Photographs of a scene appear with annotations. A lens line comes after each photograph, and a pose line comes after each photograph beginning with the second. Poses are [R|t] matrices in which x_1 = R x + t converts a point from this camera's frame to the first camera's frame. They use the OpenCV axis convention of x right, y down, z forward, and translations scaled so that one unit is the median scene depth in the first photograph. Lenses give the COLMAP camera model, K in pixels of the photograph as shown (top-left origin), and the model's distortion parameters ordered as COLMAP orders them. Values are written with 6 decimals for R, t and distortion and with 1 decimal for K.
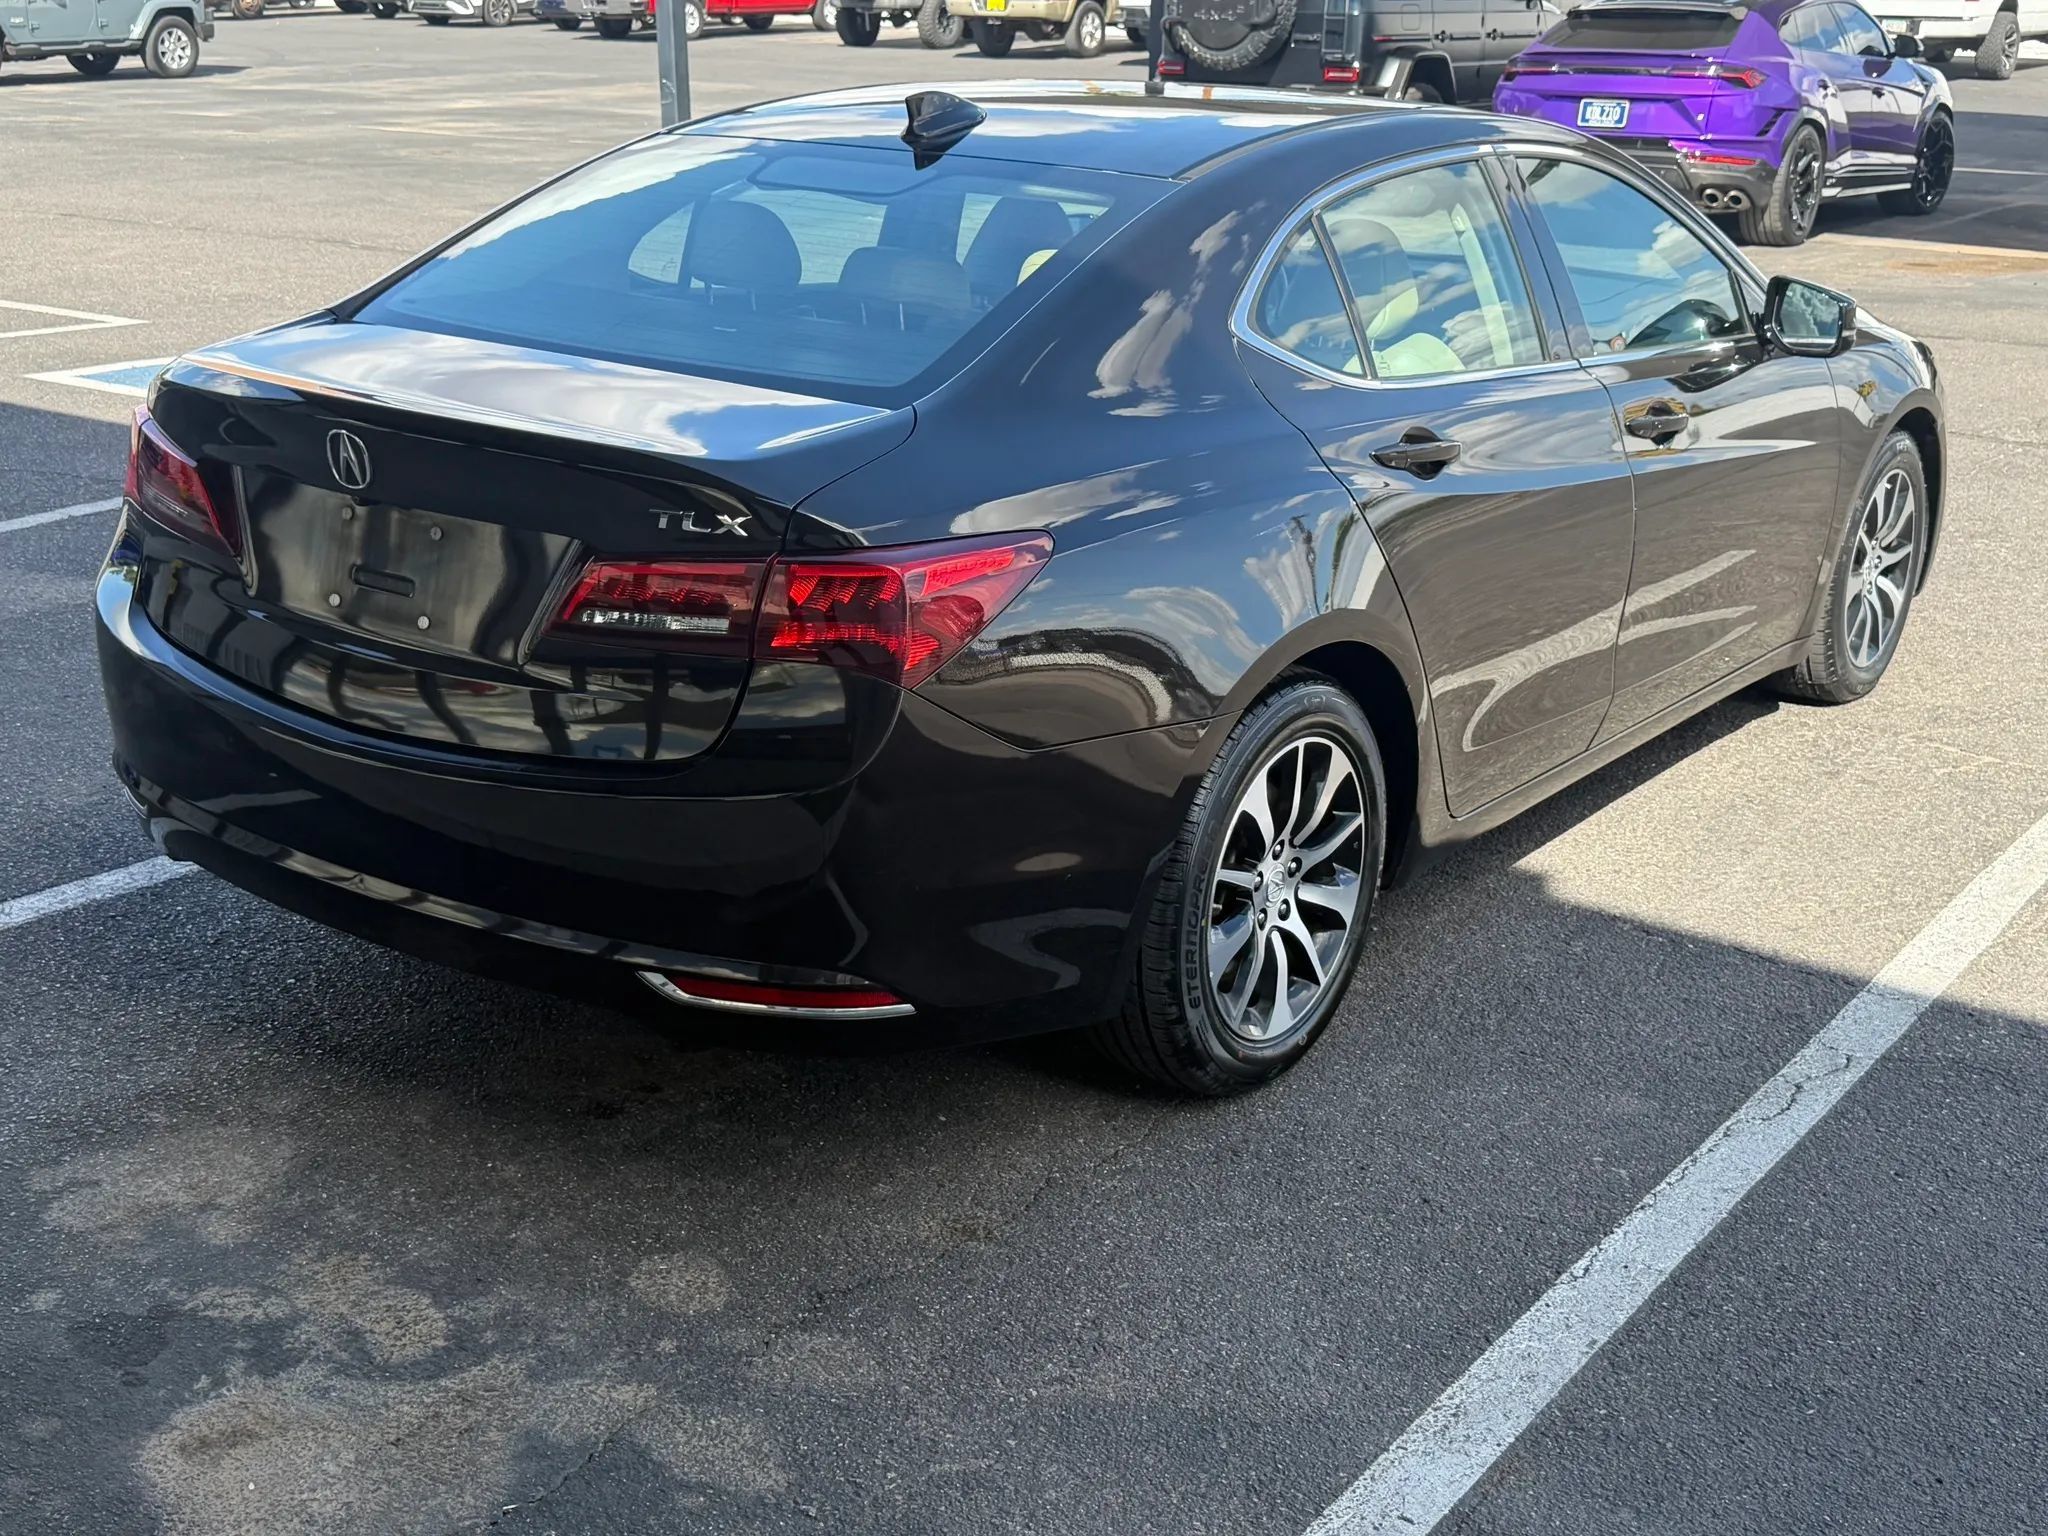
lens RADIAL K [[2442.1, 0, 1021.3], [0, 2442.1, 754.5], [0, 0, 1]] dist [0.102223, 0.000000]
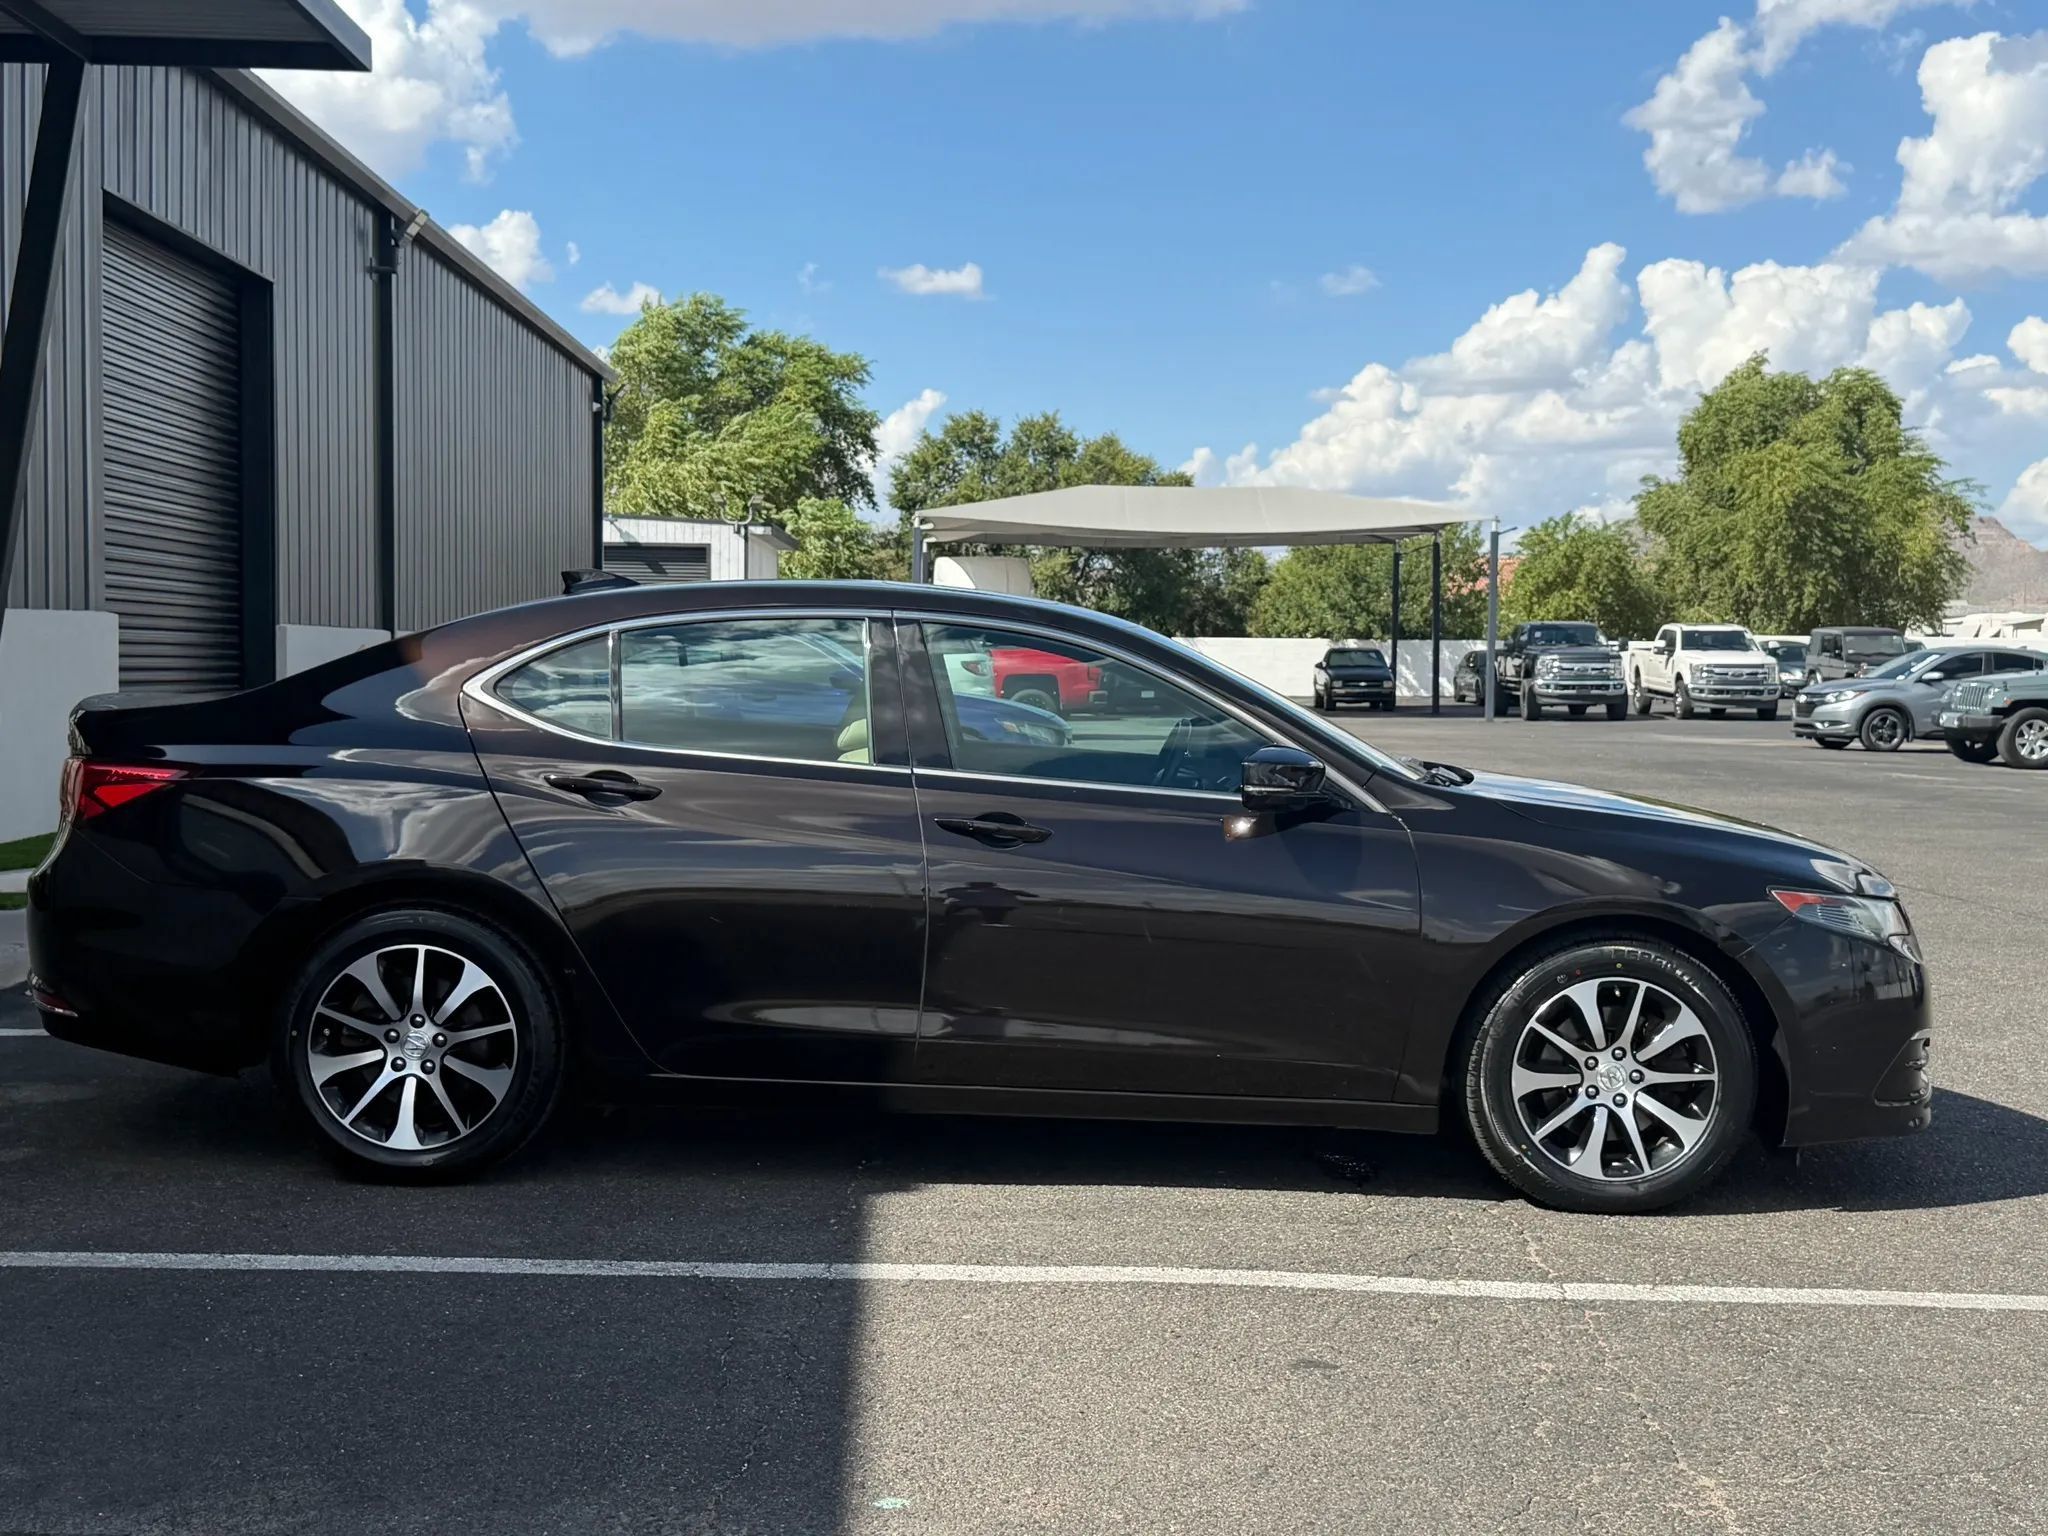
lens RADIAL K [[2557.7, 0, 1013.8], [0, 2557.7, 776.5], [0, 0, 1]] dist [0.081794, 0.000000]
pose [[0.609583, 0.042039, -0.791606, 1.531896], [-0.256923, 0.955168, -0.147120, 0.032679], [0.749933, 0.293063, 0.593056, 0.285025]]
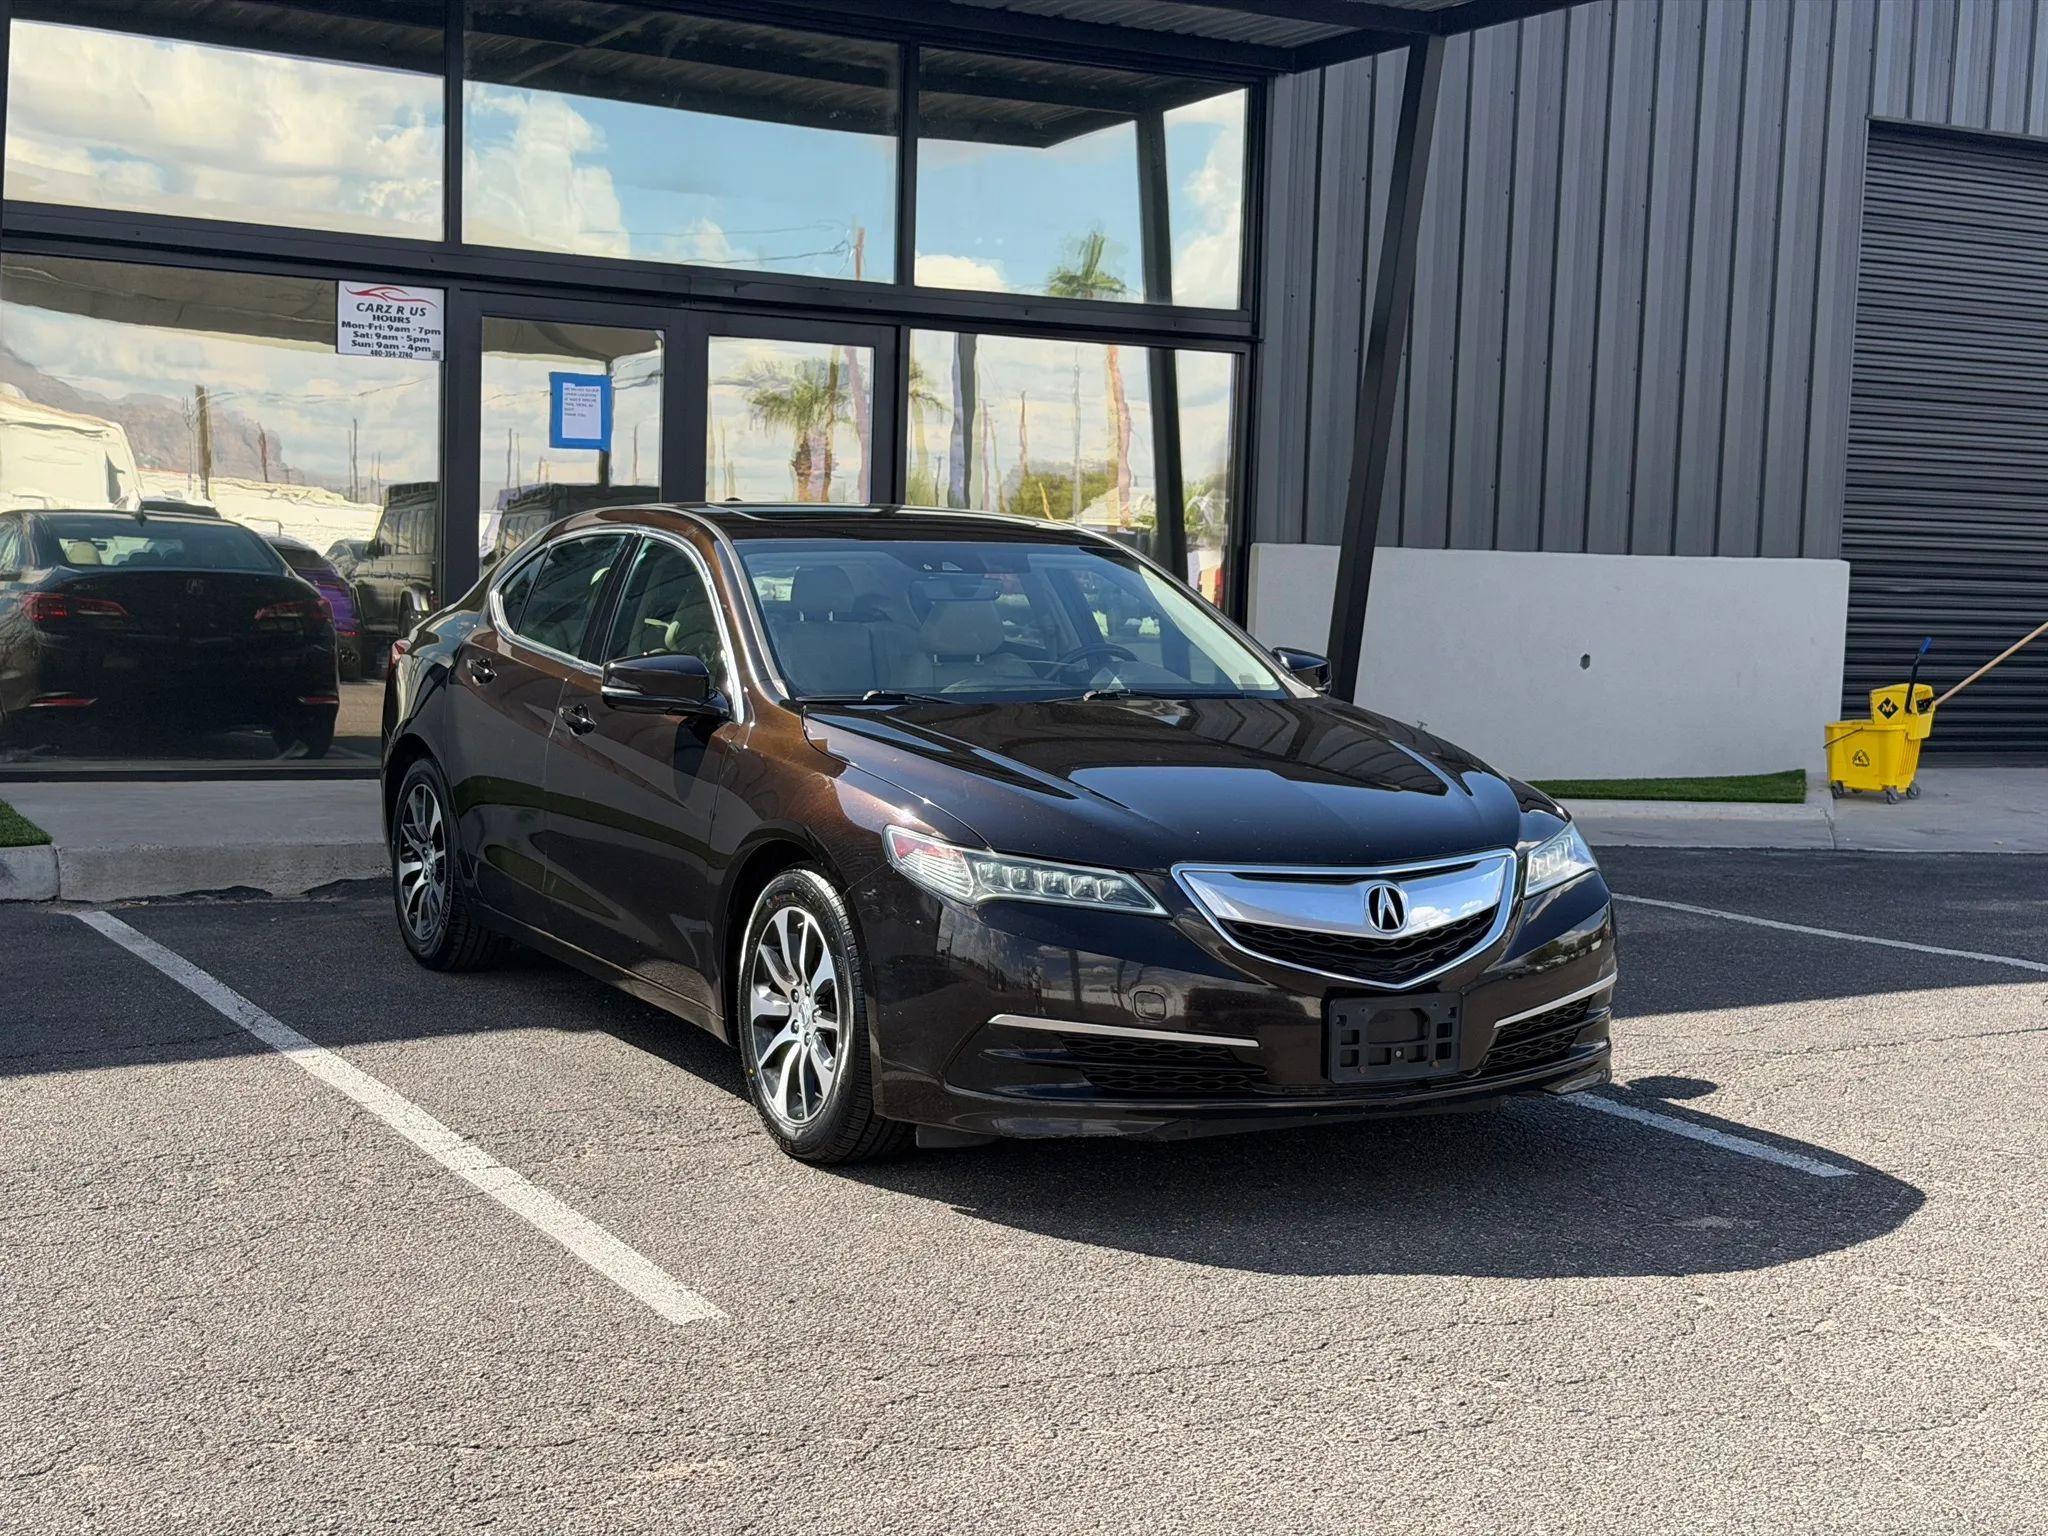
lens RADIAL K [[2889.8, 0, 1013.0], [0, 2889.8, 779.8], [0, 0, 1]] dist [0.124796, 0.000000]
pose [[-0.429564, 0.051635, -0.901559, 1.960608], [-0.310296, 0.929135, 0.201060, -0.608807], [0.848051, 0.366118, -0.383101, 2.216674]]
